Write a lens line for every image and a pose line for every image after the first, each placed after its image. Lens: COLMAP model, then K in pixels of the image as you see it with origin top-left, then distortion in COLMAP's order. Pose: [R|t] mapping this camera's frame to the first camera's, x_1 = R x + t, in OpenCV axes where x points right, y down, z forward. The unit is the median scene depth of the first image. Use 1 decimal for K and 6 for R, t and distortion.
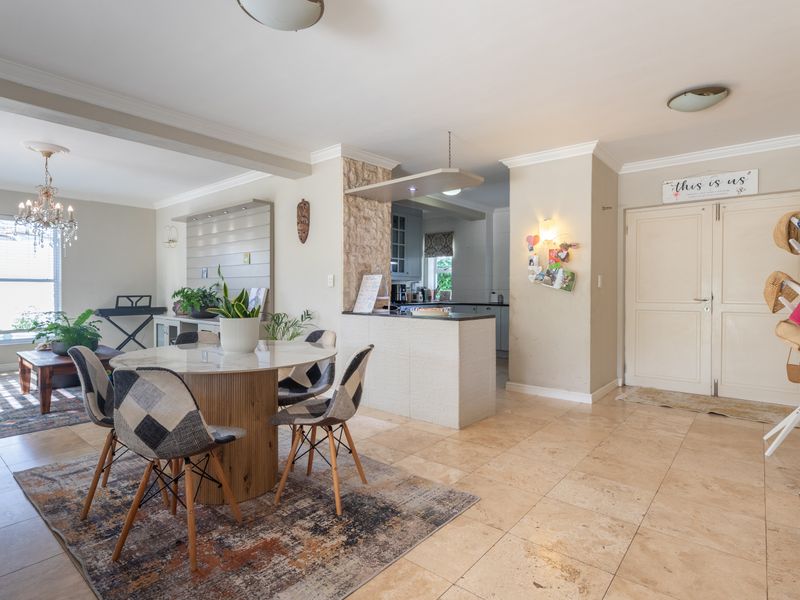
lens RADIAL K [[434.6, 0, 386.4], [0, 434.6, 296.4], [0, 0, 1]] dist [-0.017710, 0.000850]
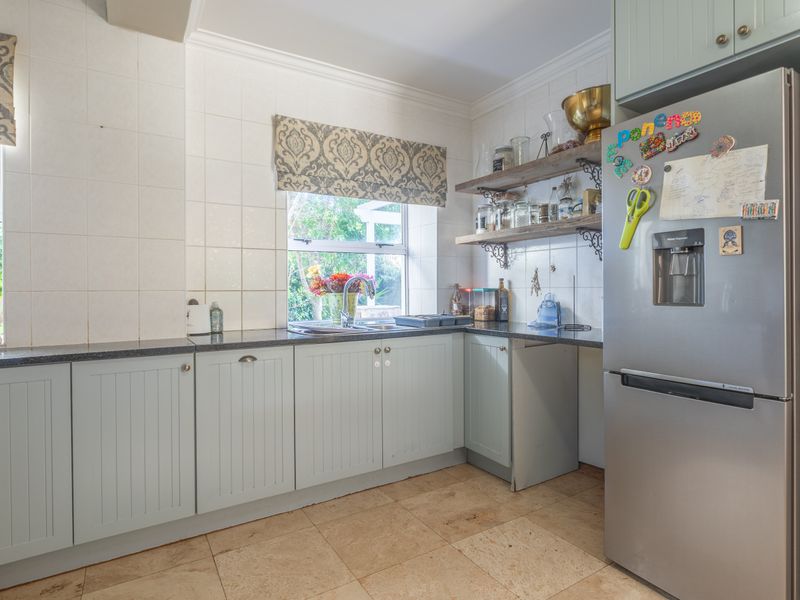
lens RADIAL K [[437.9, 0, 394.0], [0, 437.9, 293.2], [0, 0, 1]] dist [-0.002146, -0.000513]
pose [[0.316819, -0.012077, 0.948409, -0.000758], [0.023836, 0.999705, 0.004768, -0.011864], [-0.948186, 0.021096, 0.317013, 0.730722]]
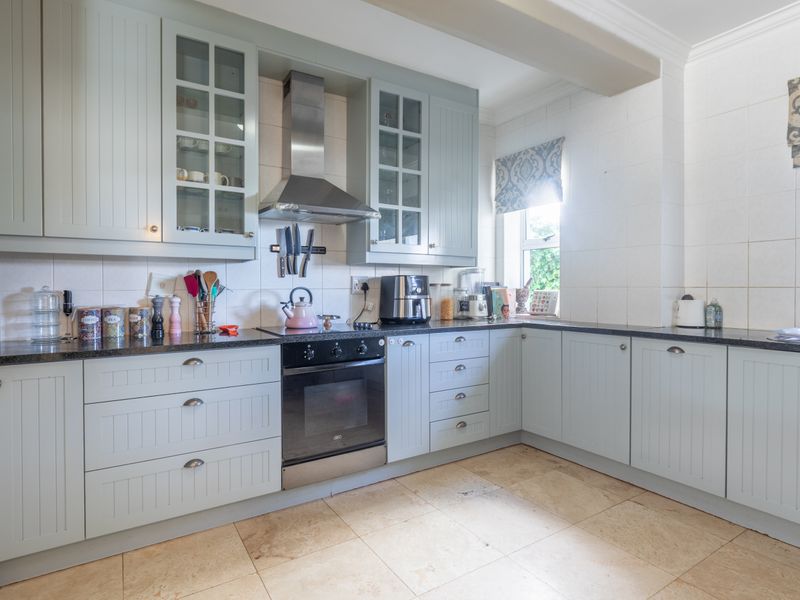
lens RADIAL K [[437.9, 0, 394.0], [0, 437.9, 293.2], [0, 0, 1]] dist [-0.002146, -0.000513]
pose [[0.955252, -0.002972, -0.295777, 0.123072], [0.001176, 0.999980, -0.006250, -0.008979], [0.295790, 0.005623, 0.955236, 0.577148]]
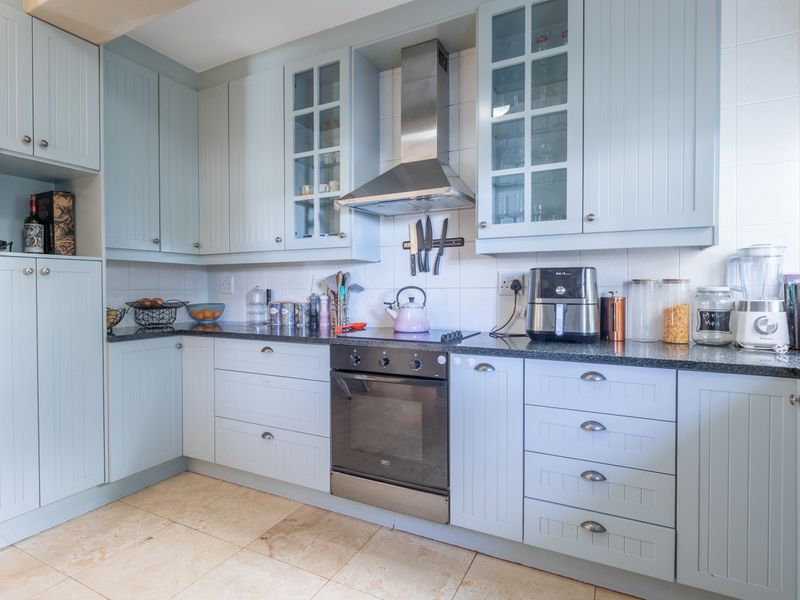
lens RADIAL K [[437.9, 0, 394.0], [0, 437.9, 293.2], [0, 0, 1]] dist [-0.002146, -0.000513]
pose [[0.223543, 0.008390, -0.974658, 0.239371], [-0.012533, 0.999905, 0.005732, -0.012464], [0.974613, 0.010934, 0.223627, 0.785455]]
